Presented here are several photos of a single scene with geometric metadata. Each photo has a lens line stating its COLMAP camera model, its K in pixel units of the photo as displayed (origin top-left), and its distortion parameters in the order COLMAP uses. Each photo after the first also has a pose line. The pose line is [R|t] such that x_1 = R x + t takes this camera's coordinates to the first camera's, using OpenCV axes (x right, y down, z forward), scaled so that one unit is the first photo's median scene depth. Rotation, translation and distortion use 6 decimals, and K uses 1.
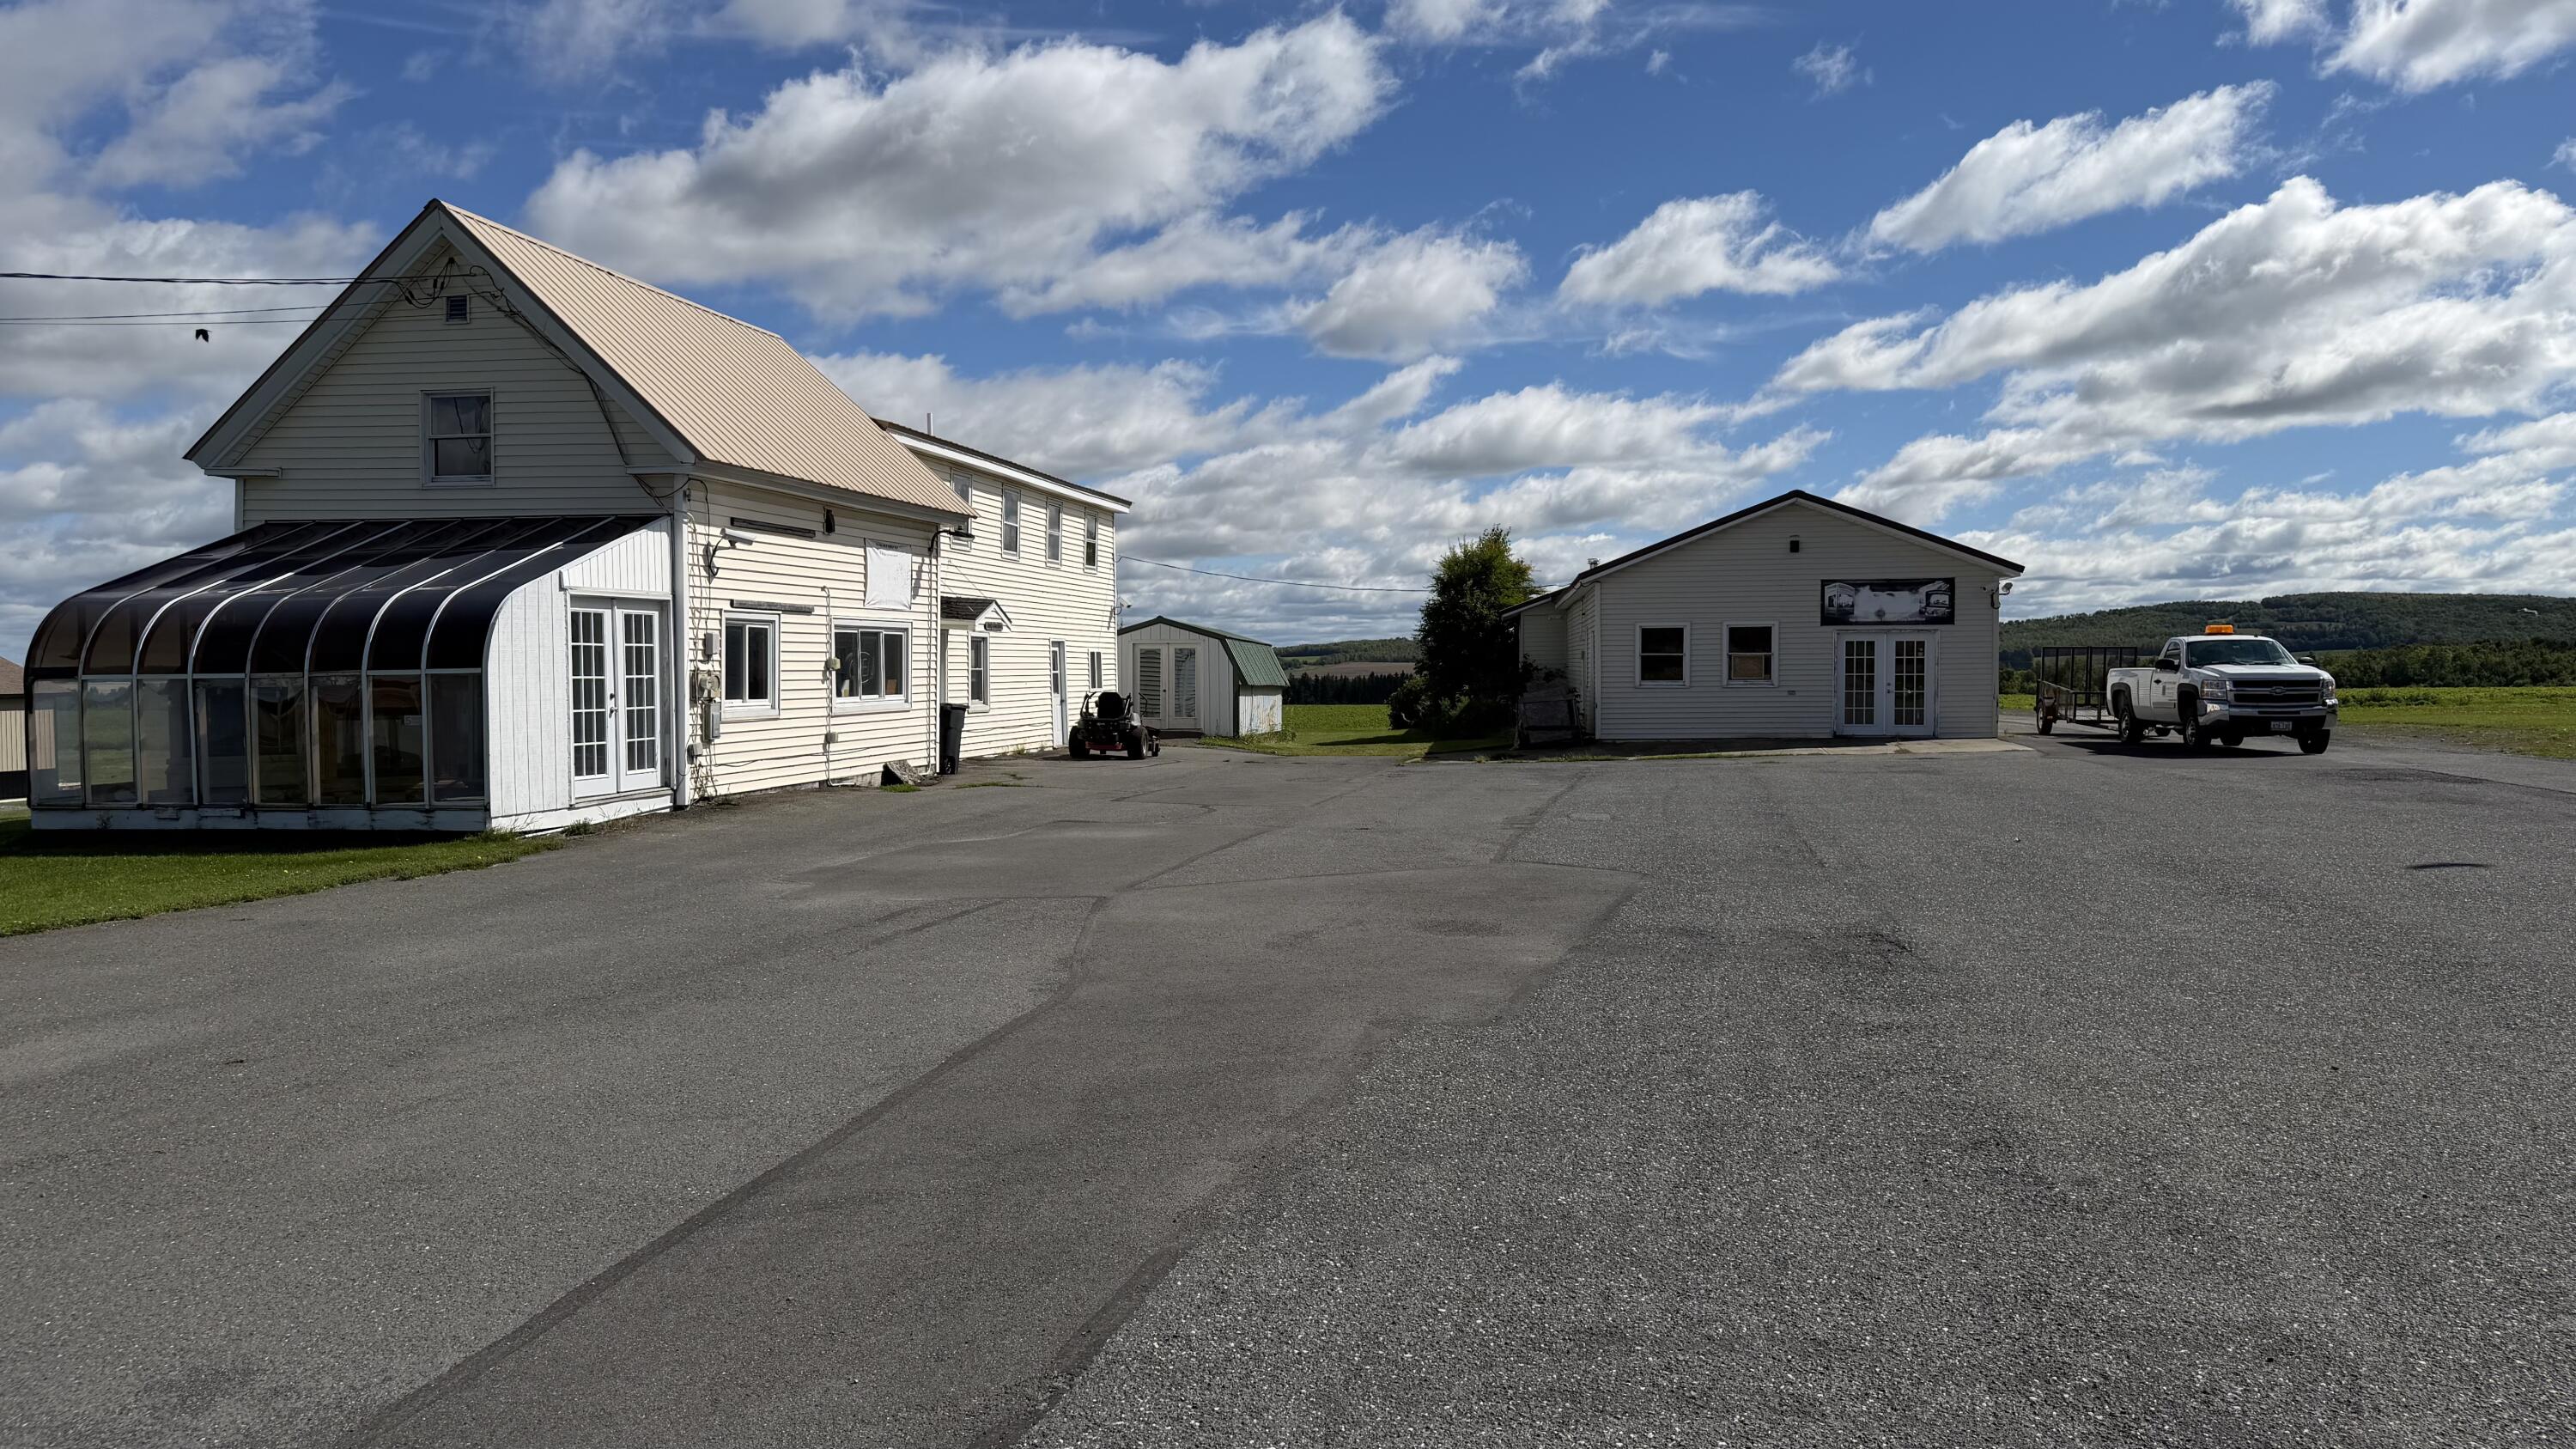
lens RADIAL K [[1915.3, 0, 1241.1], [0, 1915.3, 694.1], [0, 0, 1]] dist [0.076016, -0.000334]
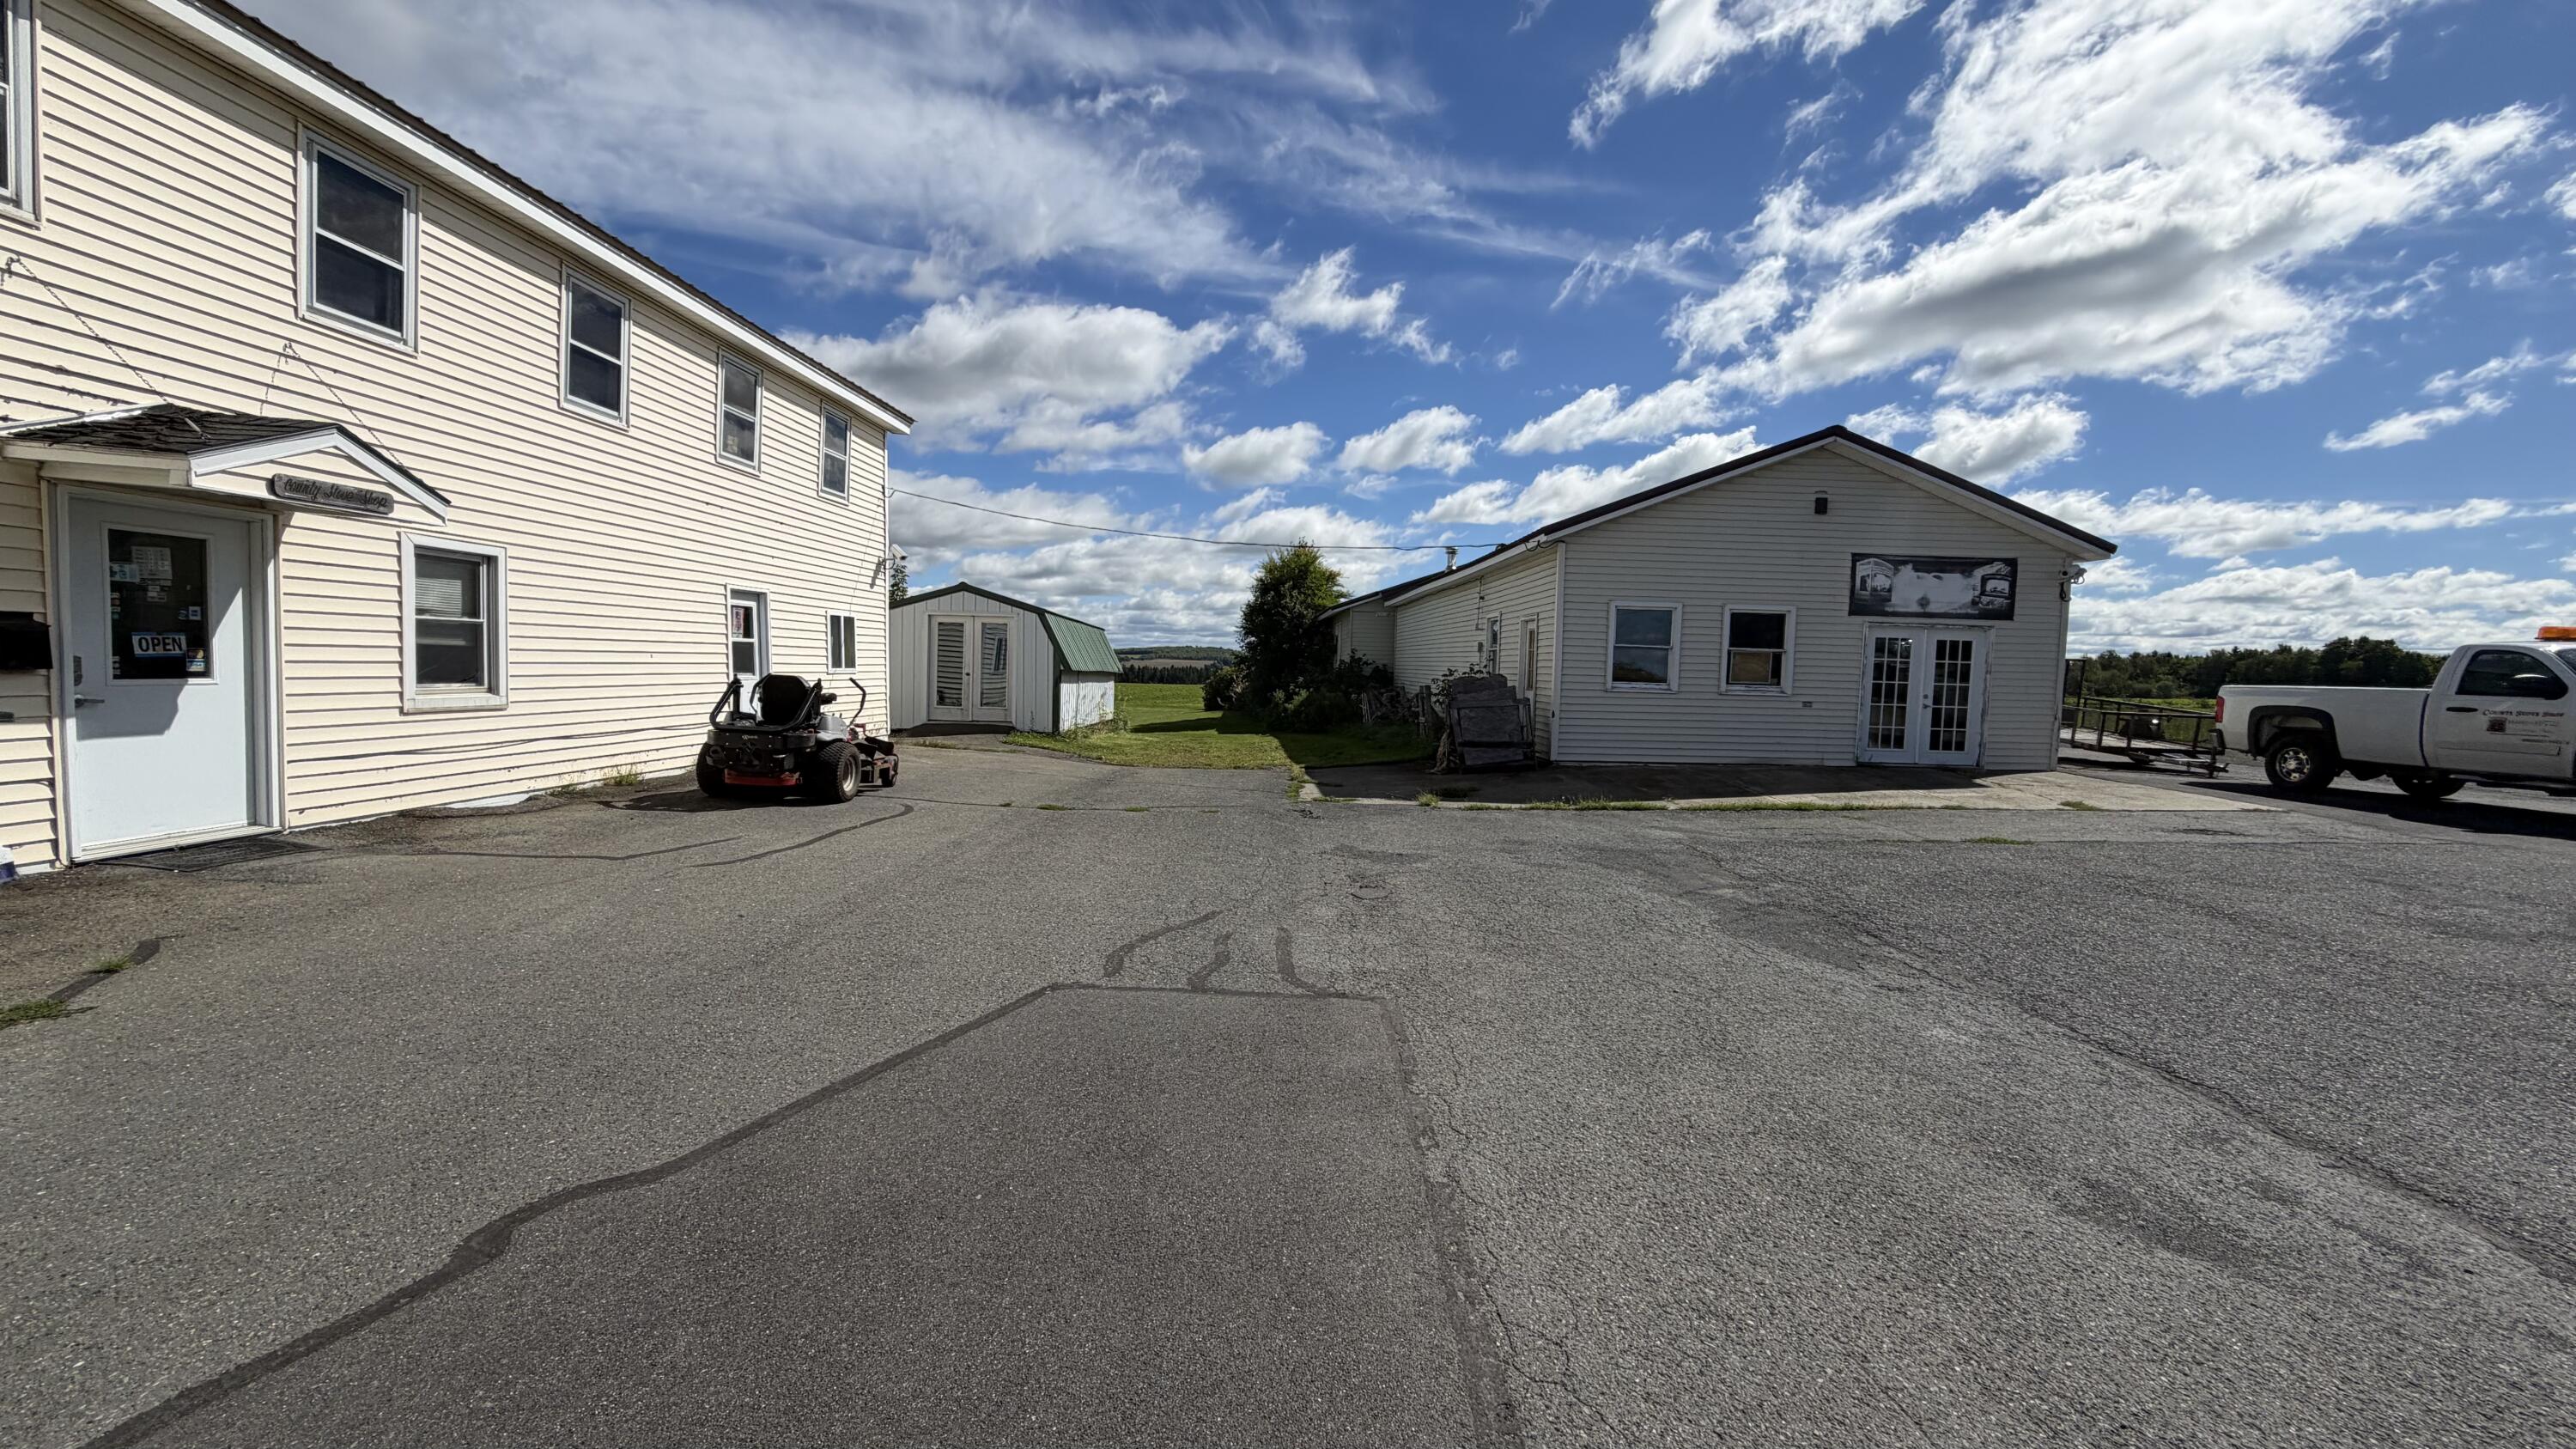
lens RADIAL K [[1019.2, 0, 1288.5], [0, 1019.2, 720.8], [0, 0, 1]] dist [0.001028, 0.000701]
pose [[0.982409, 0.023080, 0.185309, 0.017337], [-0.030822, 0.998764, 0.039003, -0.003700], [-0.184179, -0.044029, 0.981906, 0.658459]]
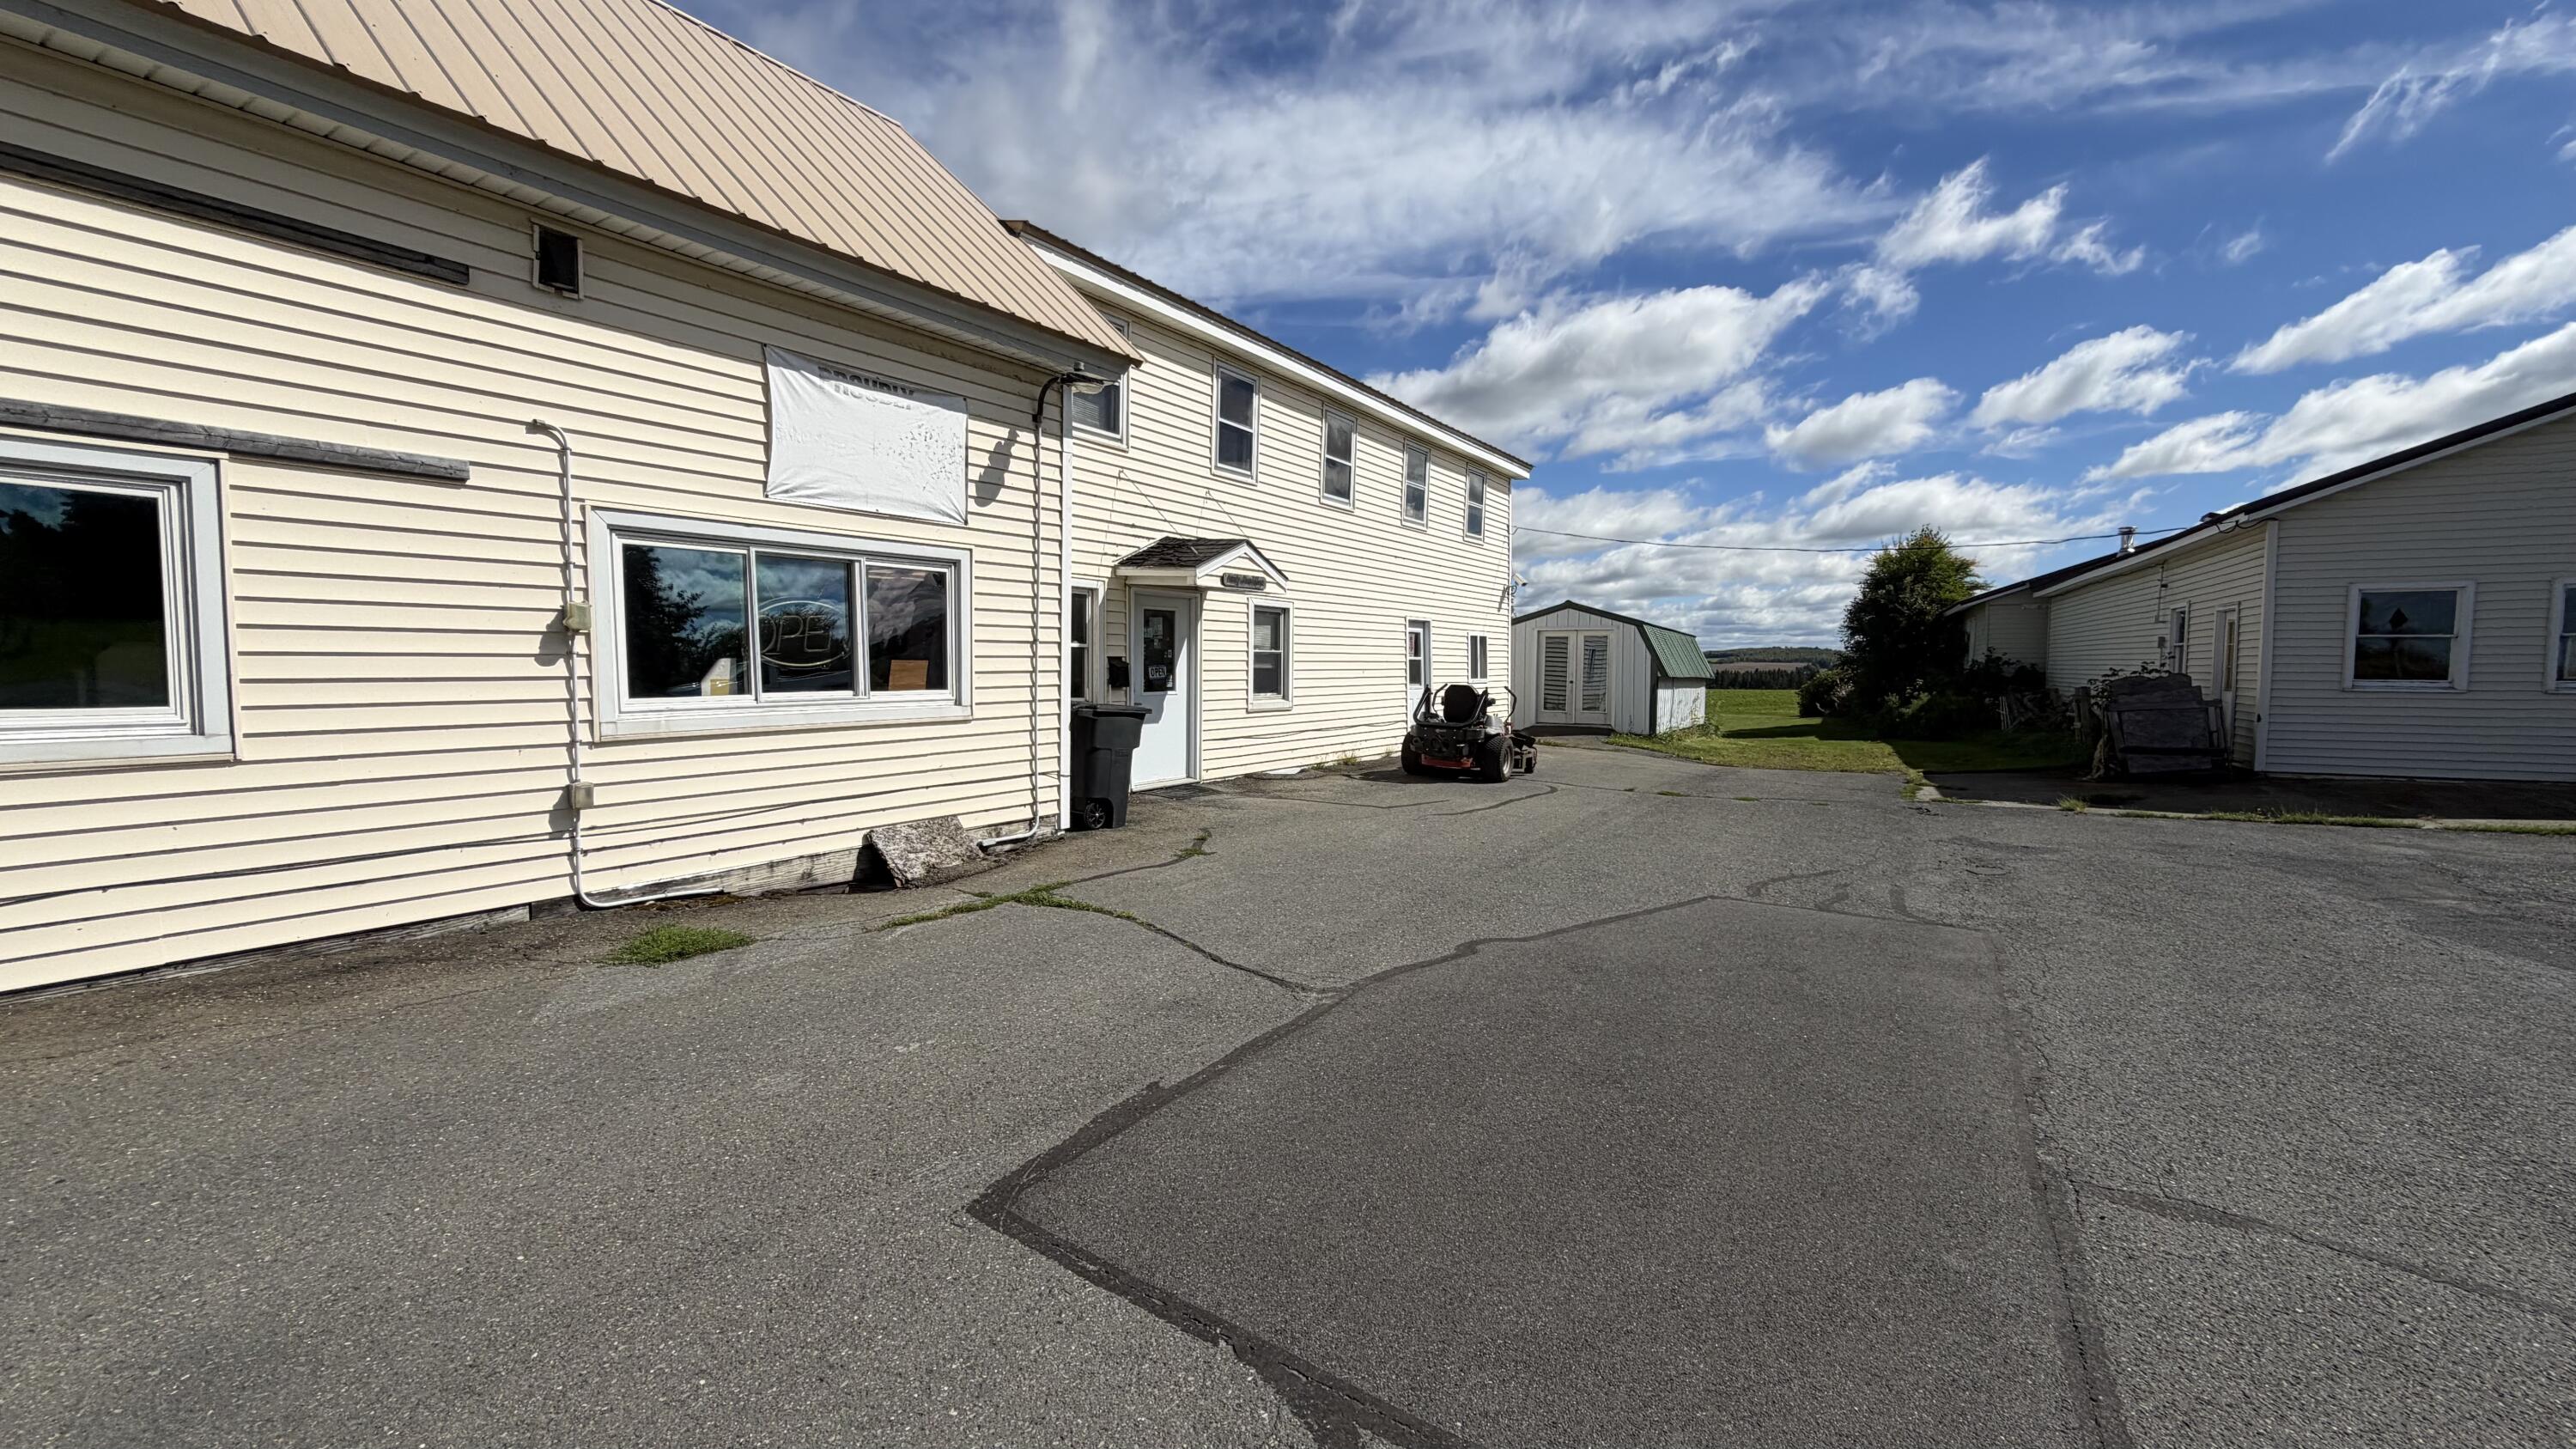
lens RADIAL K [[1028.8, 0, 1279.8], [0, 1028.8, 725.0], [0, 0, 1]] dist [-0.000303, 0.000579]
pose [[0.935651, 0.031120, -0.351553, 0.004020], [-0.014973, 0.998708, 0.048556, -0.003643], [0.352609, -0.040168, 0.934908, 0.586113]]
